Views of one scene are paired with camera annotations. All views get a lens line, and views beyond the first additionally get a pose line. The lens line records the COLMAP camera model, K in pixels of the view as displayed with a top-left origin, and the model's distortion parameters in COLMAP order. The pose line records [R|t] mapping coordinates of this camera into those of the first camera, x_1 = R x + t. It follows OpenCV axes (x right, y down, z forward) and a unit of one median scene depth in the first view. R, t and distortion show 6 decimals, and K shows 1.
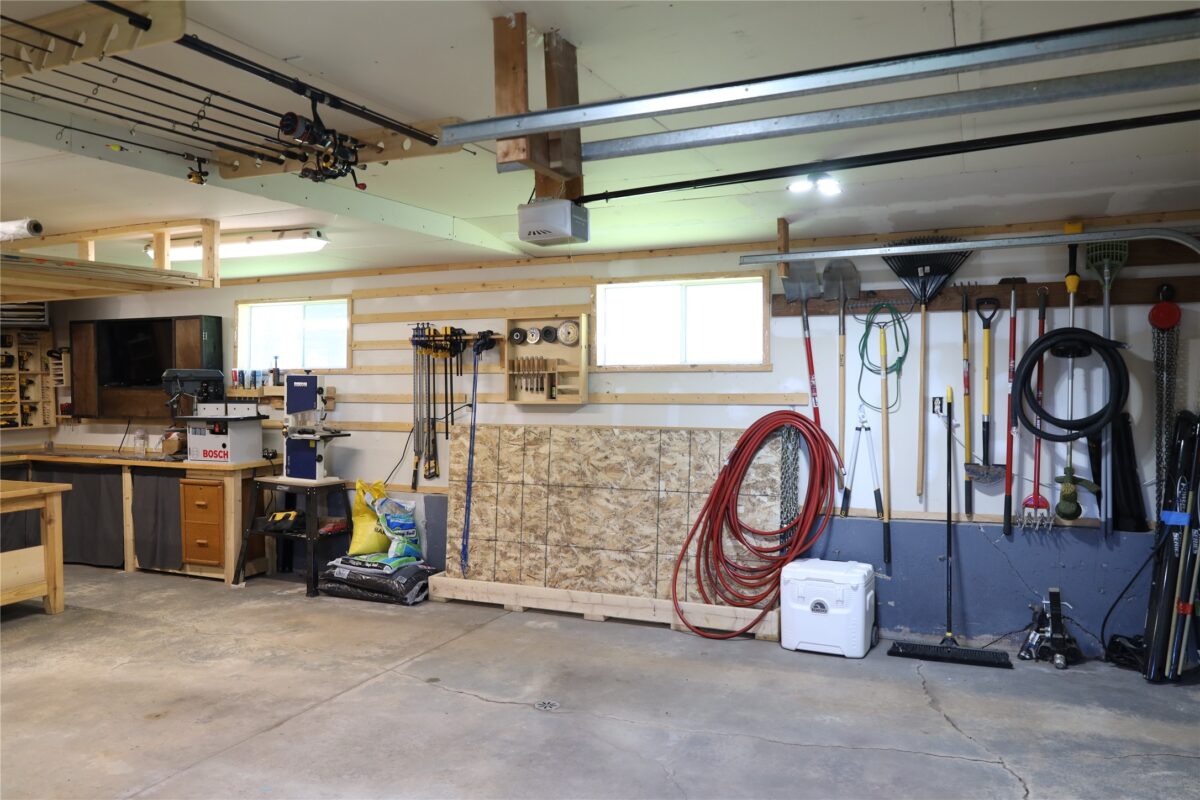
lens RADIAL K [[879.8, 0, 600.0], [0, 879.8, 400.0], [0, 0, 1]] dist [0.000552, -0.000581]
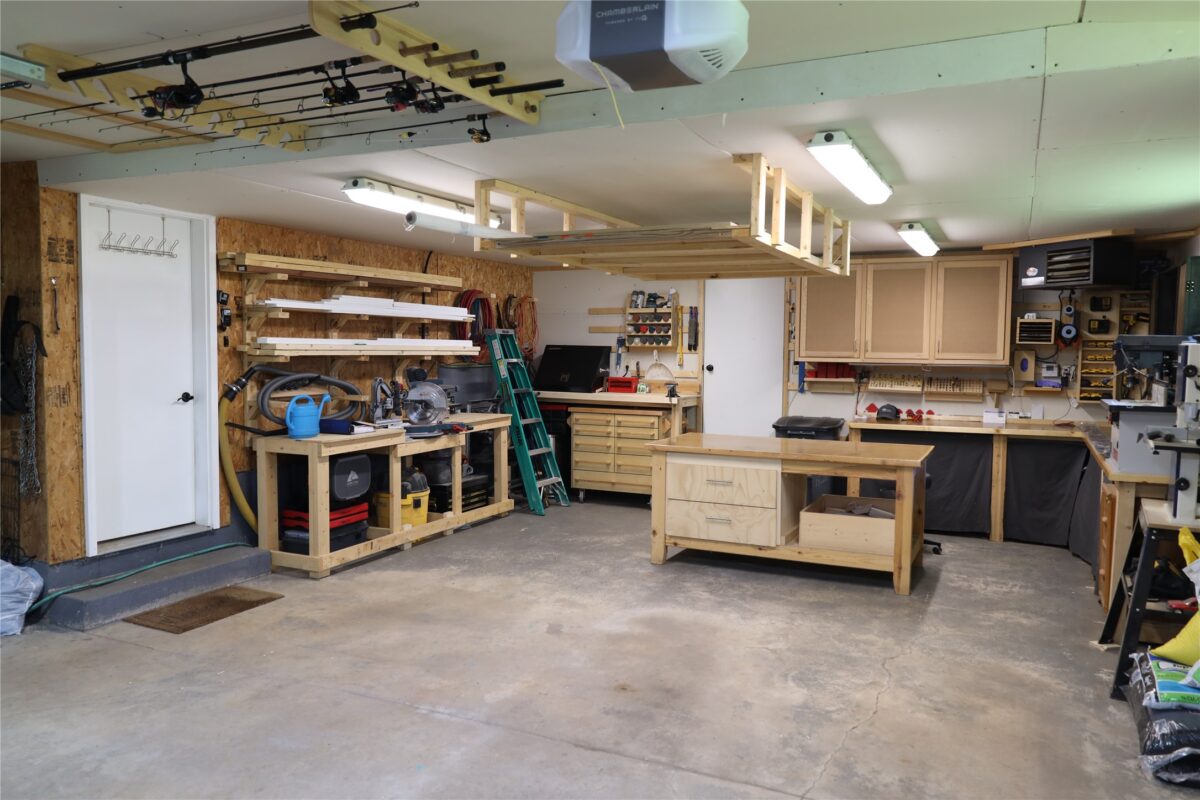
lens RADIAL K [[879.8, 0, 600.0], [0, 879.8, 400.0], [0, 0, 1]] dist [0.000552, -0.000581]
pose [[-0.022508, 0.072374, -0.997124, 0.316364], [-0.037189, 0.996625, 0.073178, -0.022299], [0.999055, 0.038729, -0.019741, 0.690093]]
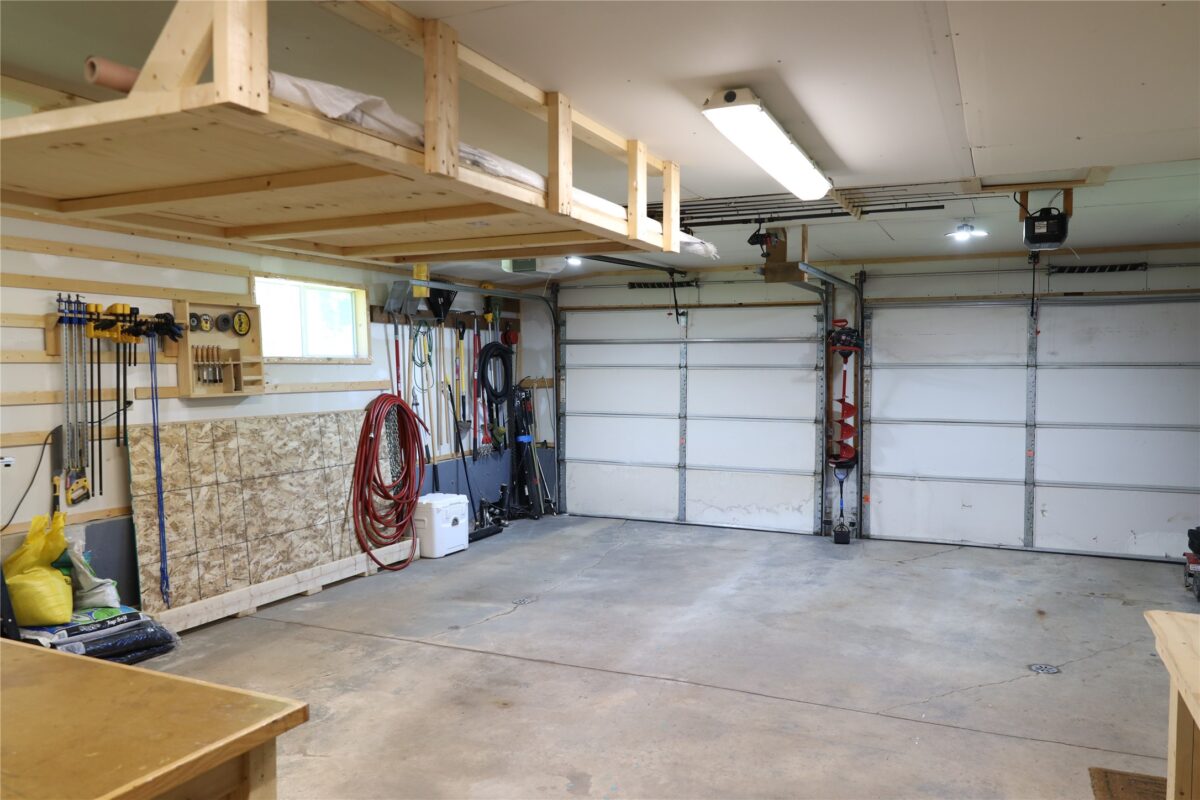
lens RADIAL K [[888.7, 0, 600.0], [0, 888.7, 400.0], [0, 0, 1]] dist [0.002176, 0.000421]
pose [[0.012277, -0.032157, 0.999407, -1.056241], [0.028289, 0.999094, 0.031800, -0.011099], [-0.999524, 0.027882, 0.013175, 0.611550]]
